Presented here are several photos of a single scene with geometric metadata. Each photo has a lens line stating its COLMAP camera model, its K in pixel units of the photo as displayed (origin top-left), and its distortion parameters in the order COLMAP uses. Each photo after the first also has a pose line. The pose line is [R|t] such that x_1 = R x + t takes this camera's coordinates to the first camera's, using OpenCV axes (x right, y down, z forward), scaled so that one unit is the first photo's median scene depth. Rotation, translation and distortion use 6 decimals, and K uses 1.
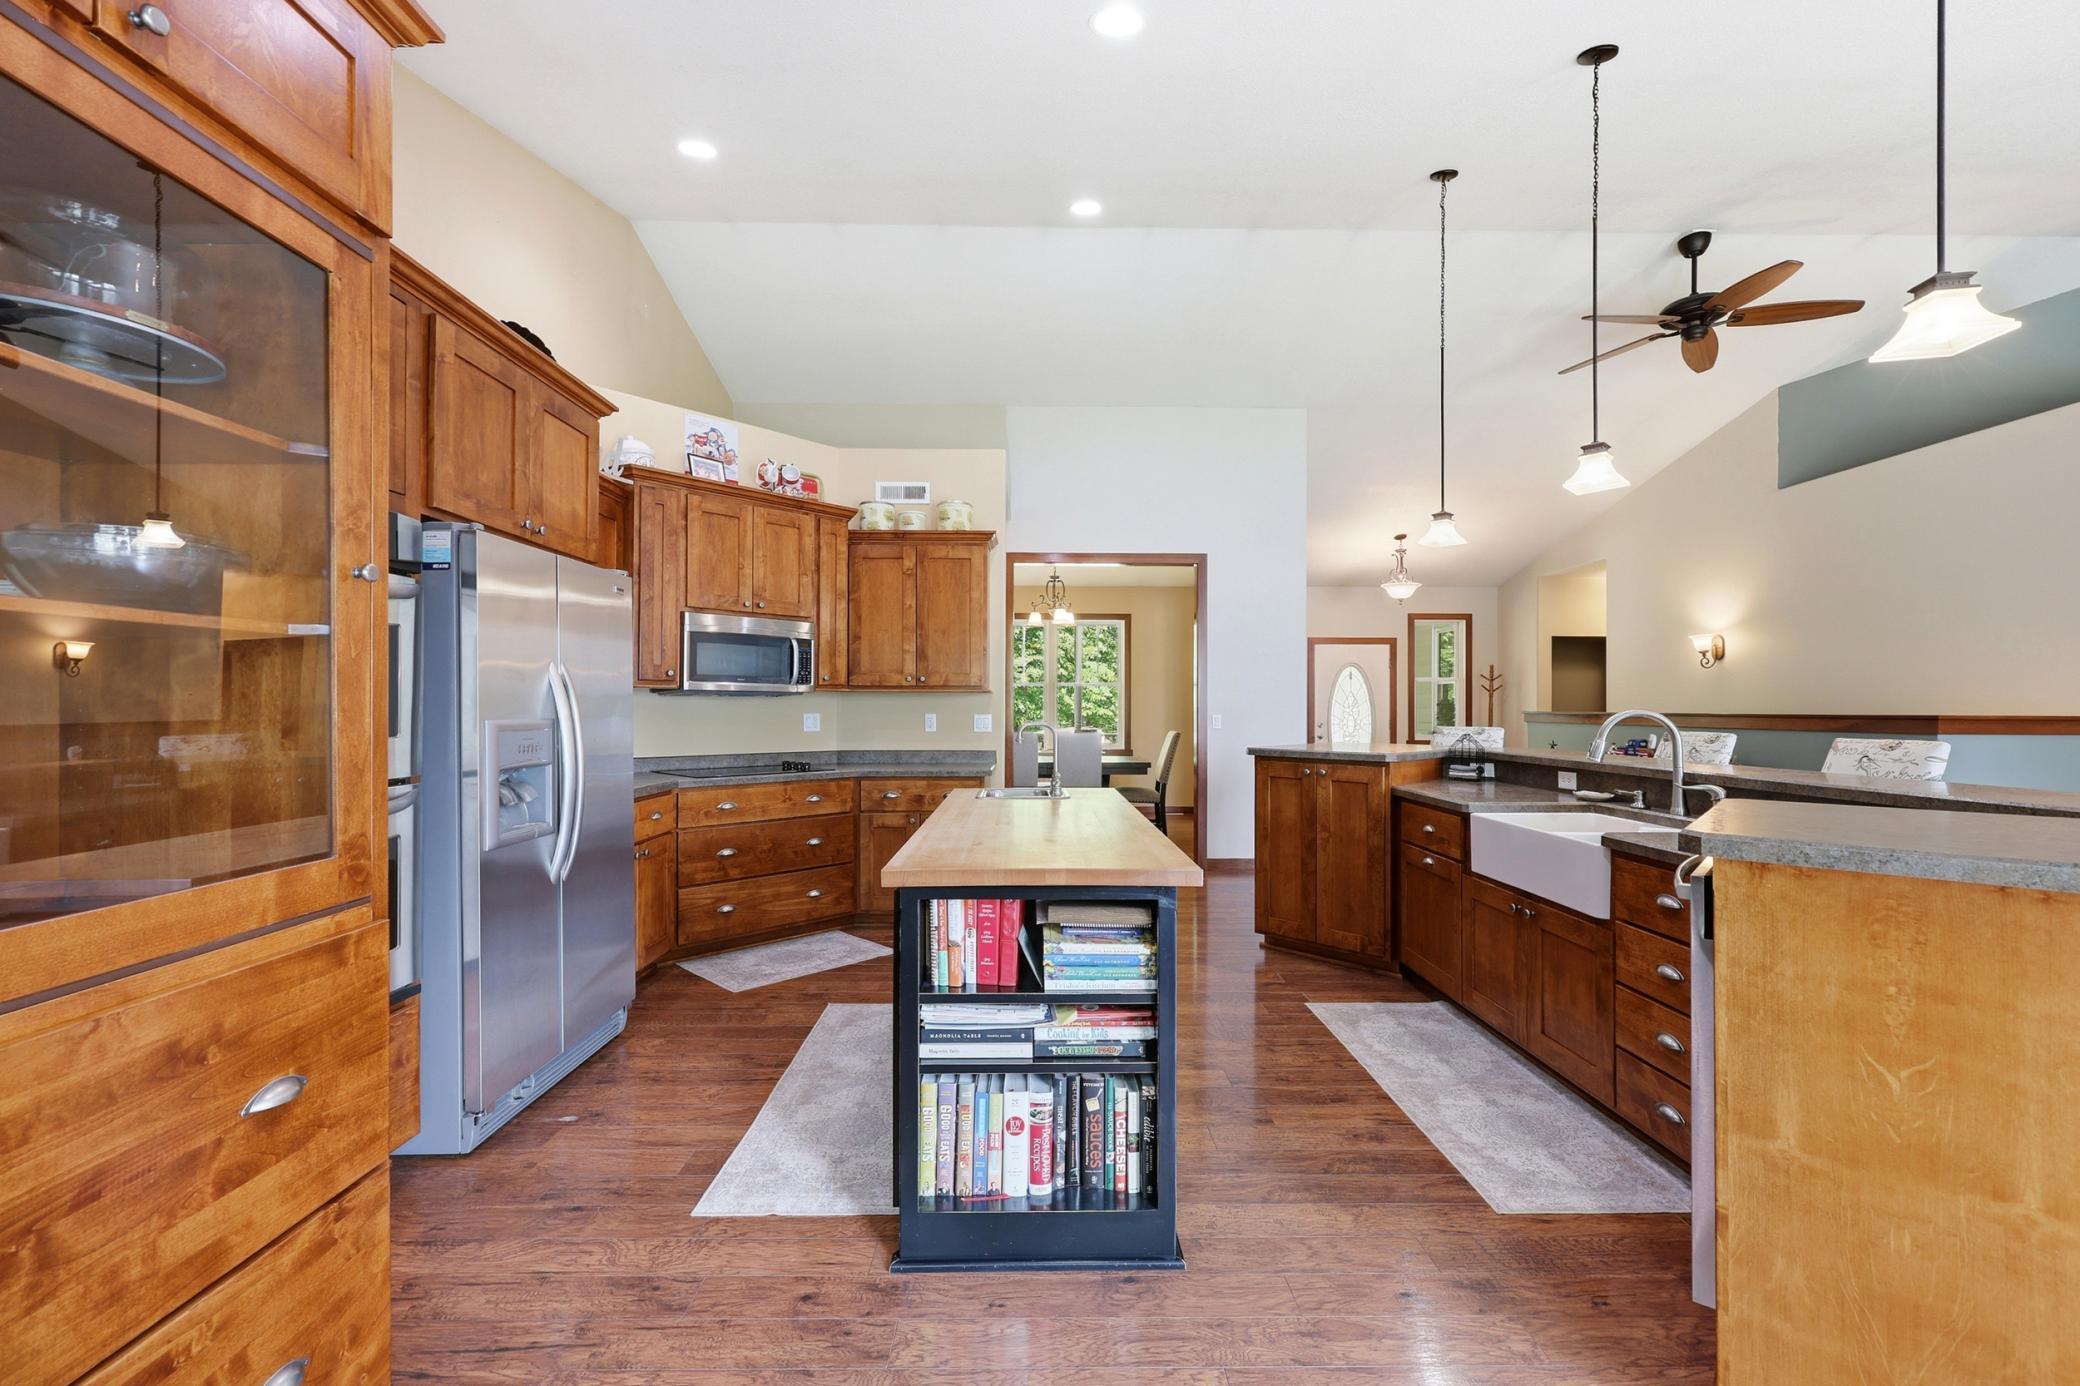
lens RADIAL K [[853.4, 0, 1042.9], [0, 853.4, 702.6], [0, 0, 1]] dist [0.000067, 0.000308]
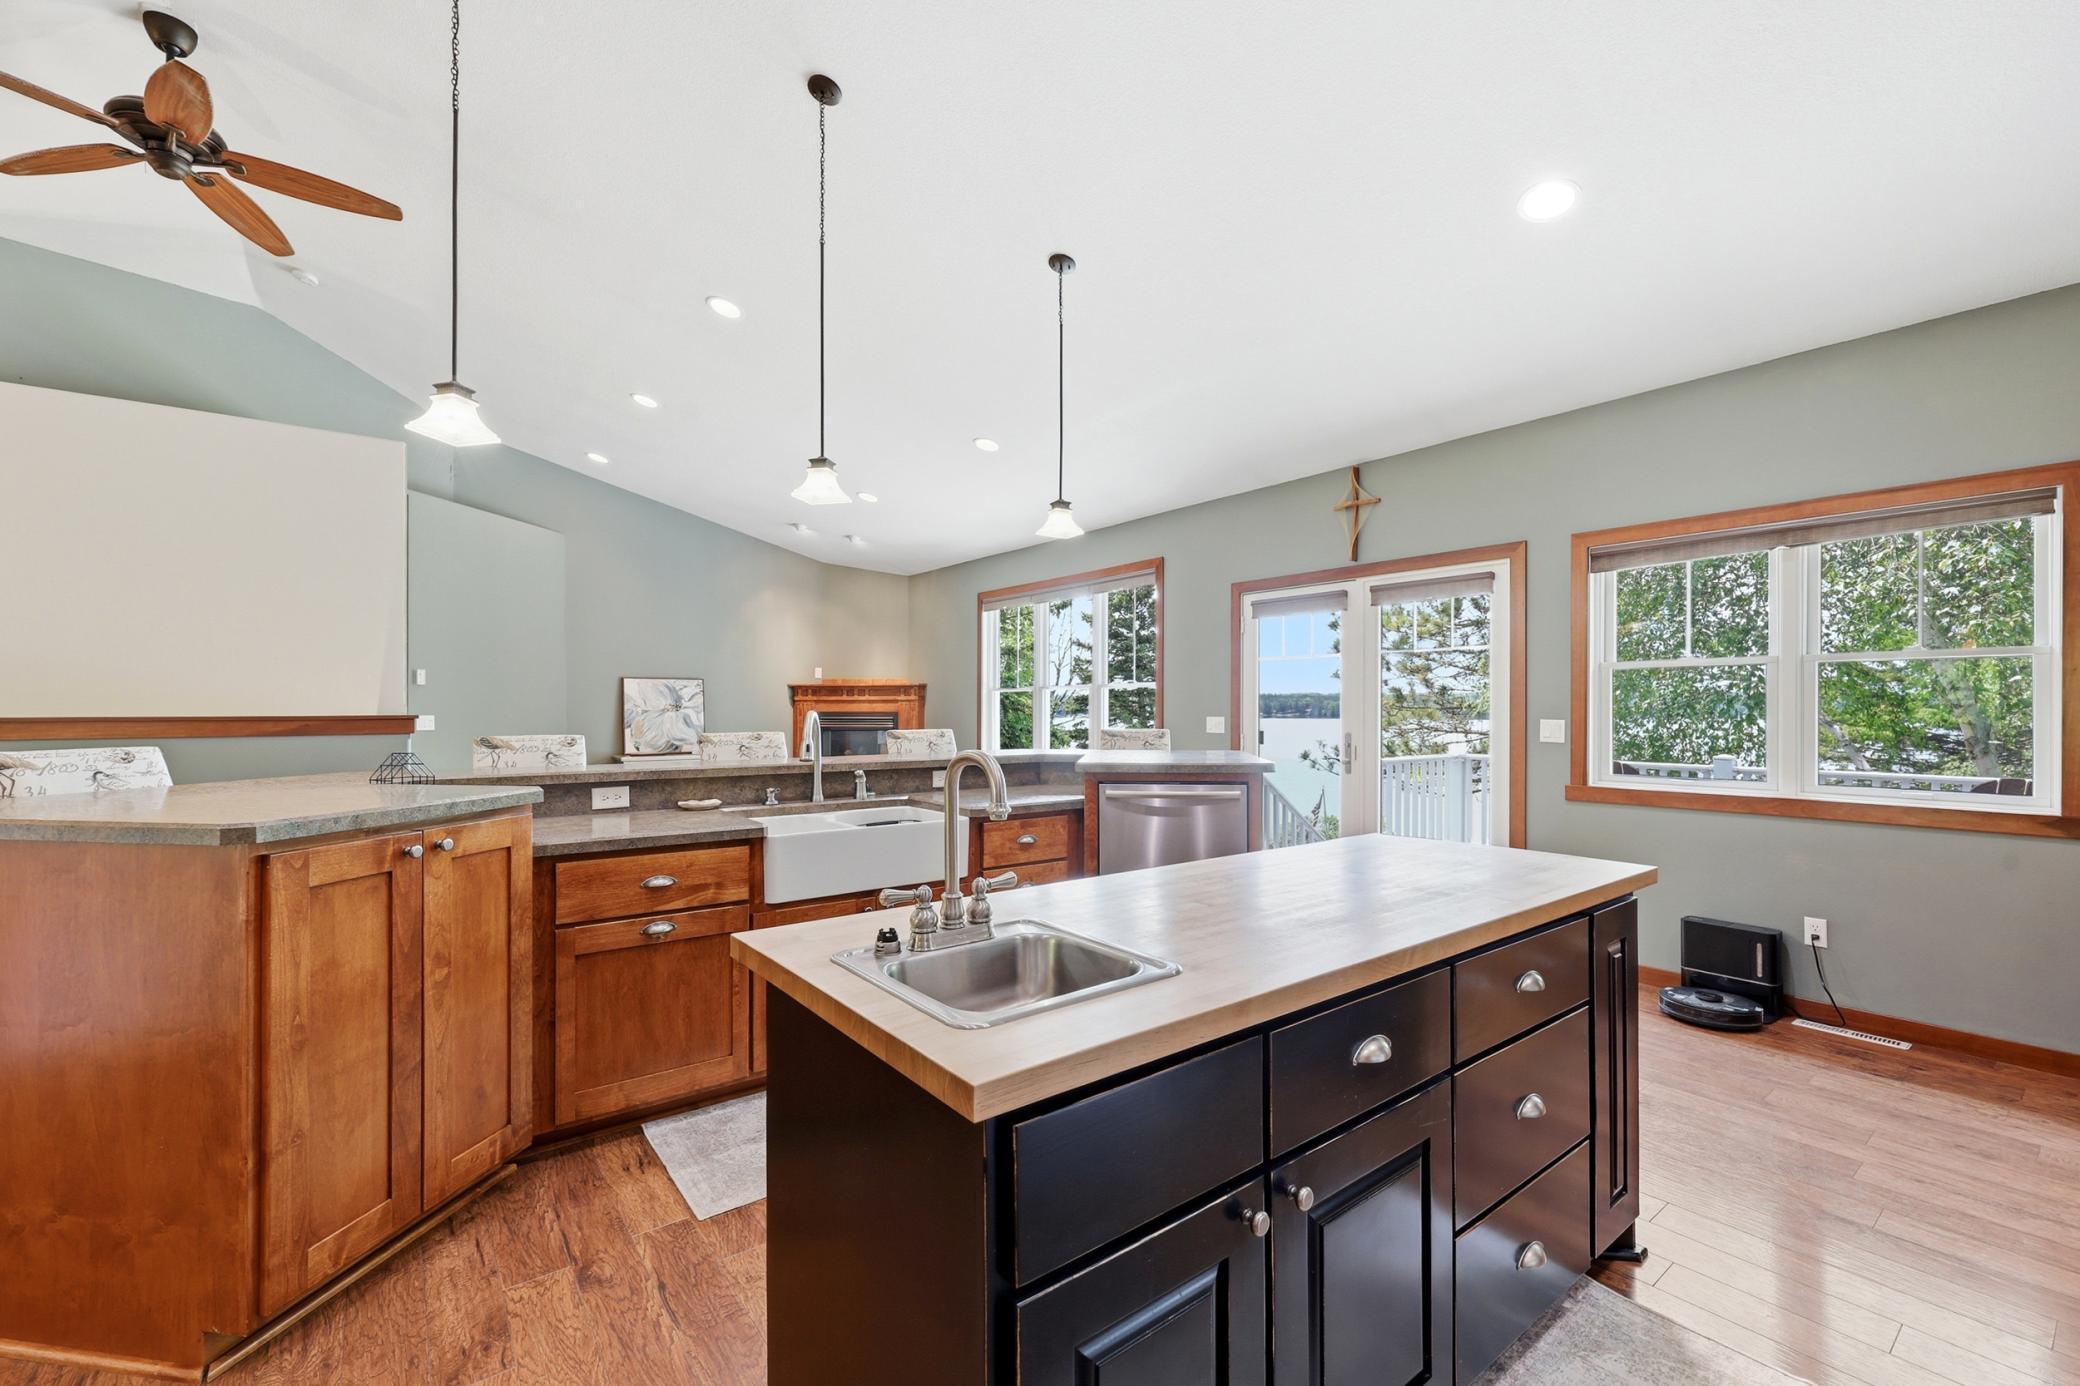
lens RADIAL K [[853.4, 0, 1042.8], [0, 853.4, 704.4], [0, 0, 1]] dist [0.000067, 0.000308]
pose [[-0.586388, -0.002272, 0.810027, -0.240557], [-0.007876, 0.999965, -0.002897, 0.000290], [-0.809992, -0.008078, -0.586385, 0.916619]]
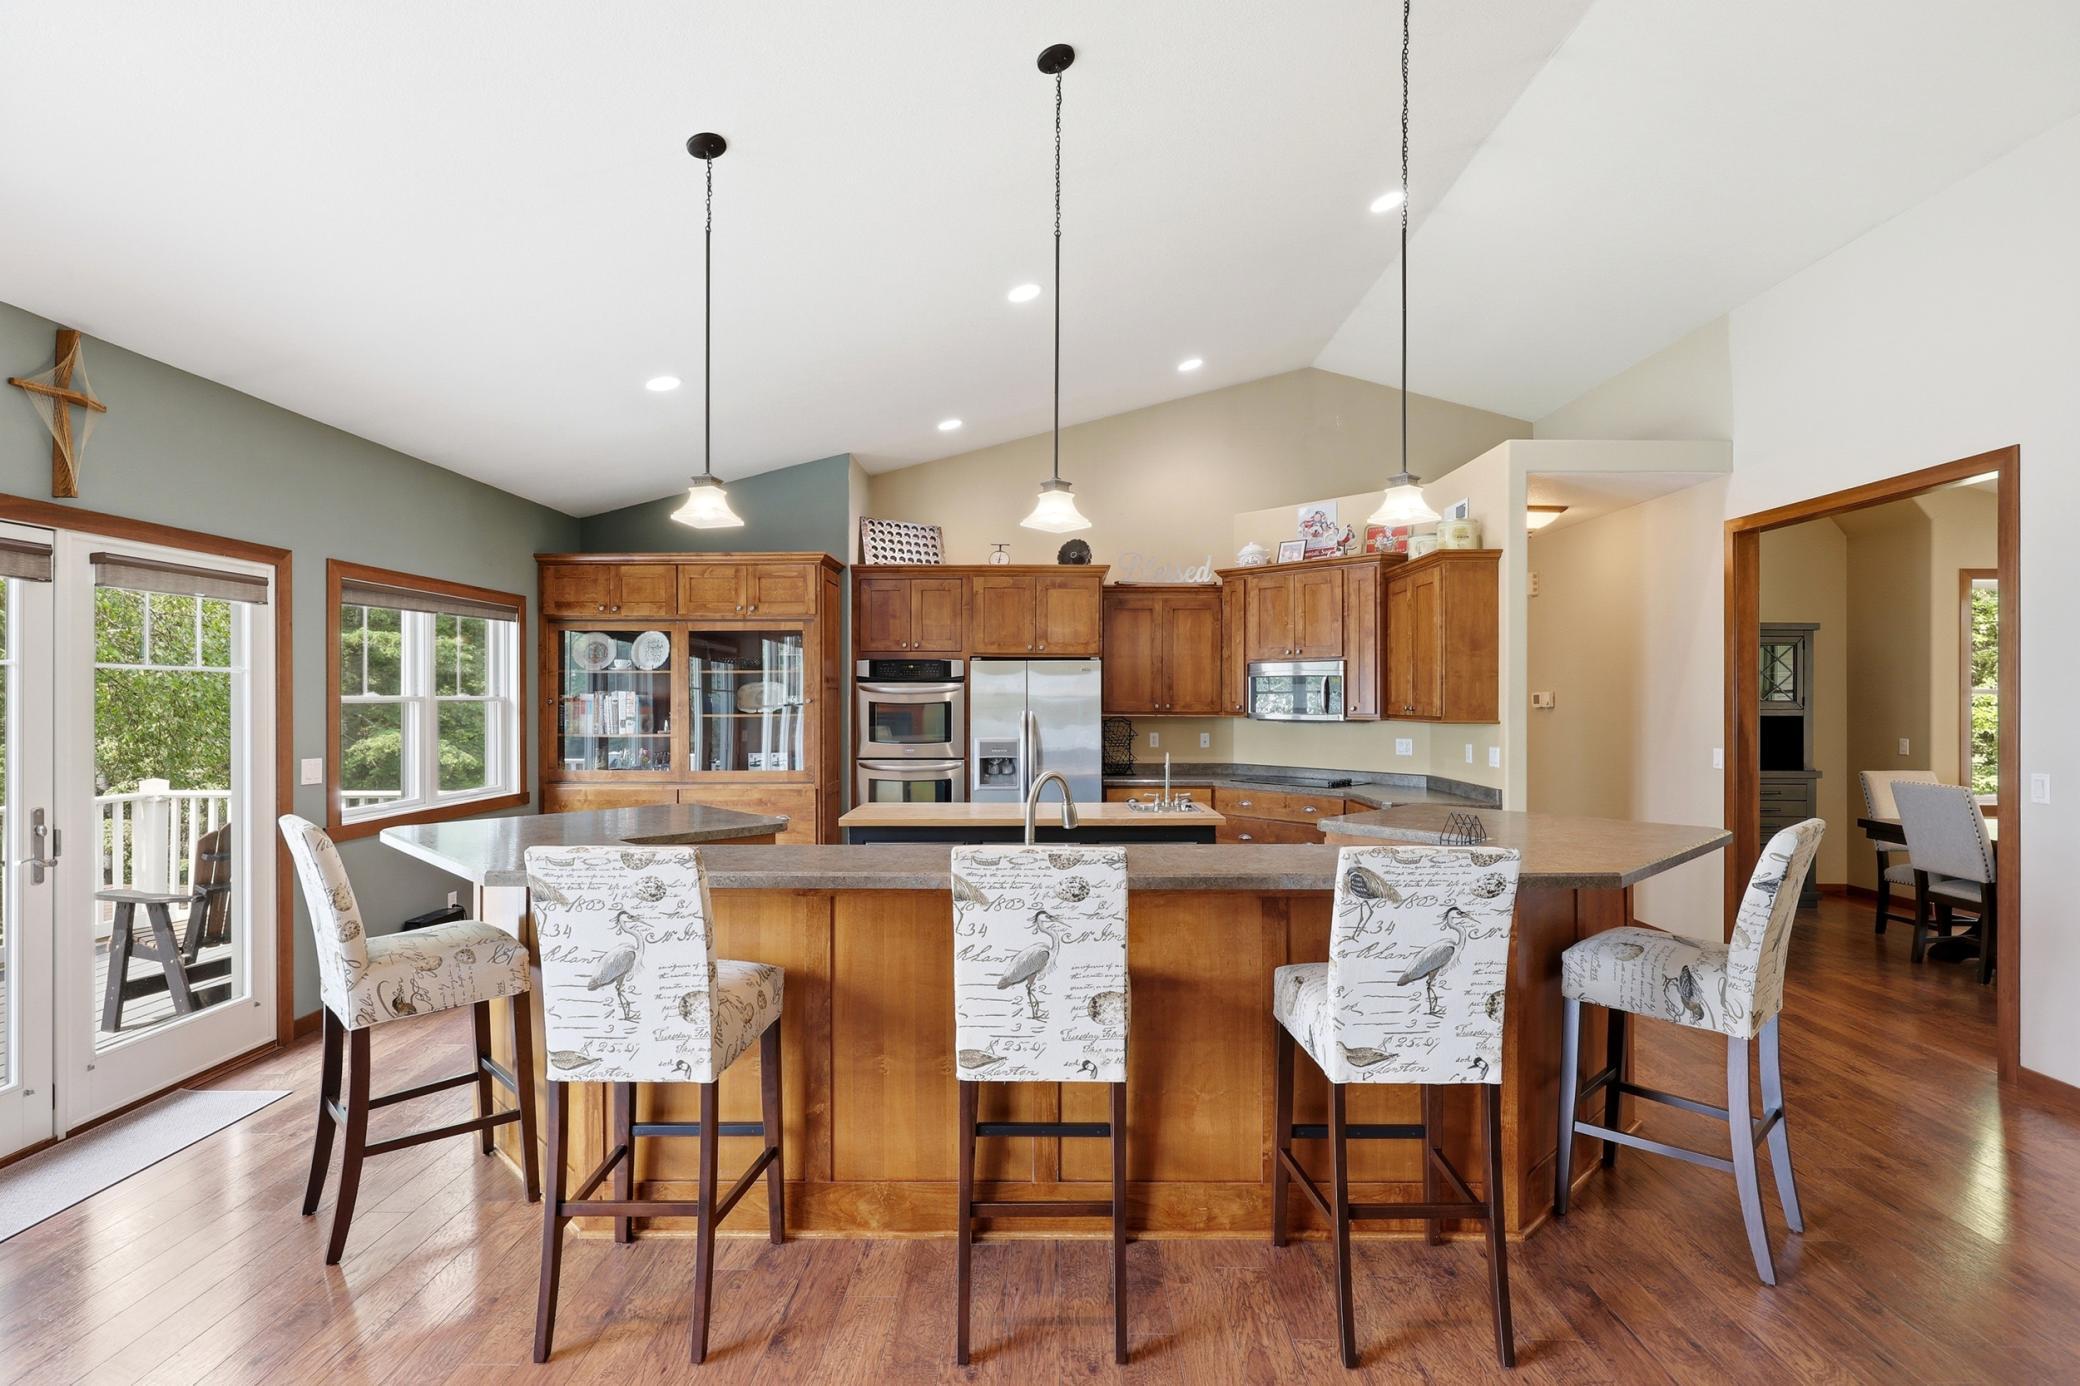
lens RADIAL K [[954.3, 0, 1049.6], [0, 954.3, 698.5], [0, 0, 1]] dist [-0.001494, 0.000501]
pose [[-0.032018, -0.005476, -0.999472, 1.094980], [0.006246, 0.999964, -0.005679, -0.038557], [0.999468, -0.006424, -0.031982, 0.673080]]
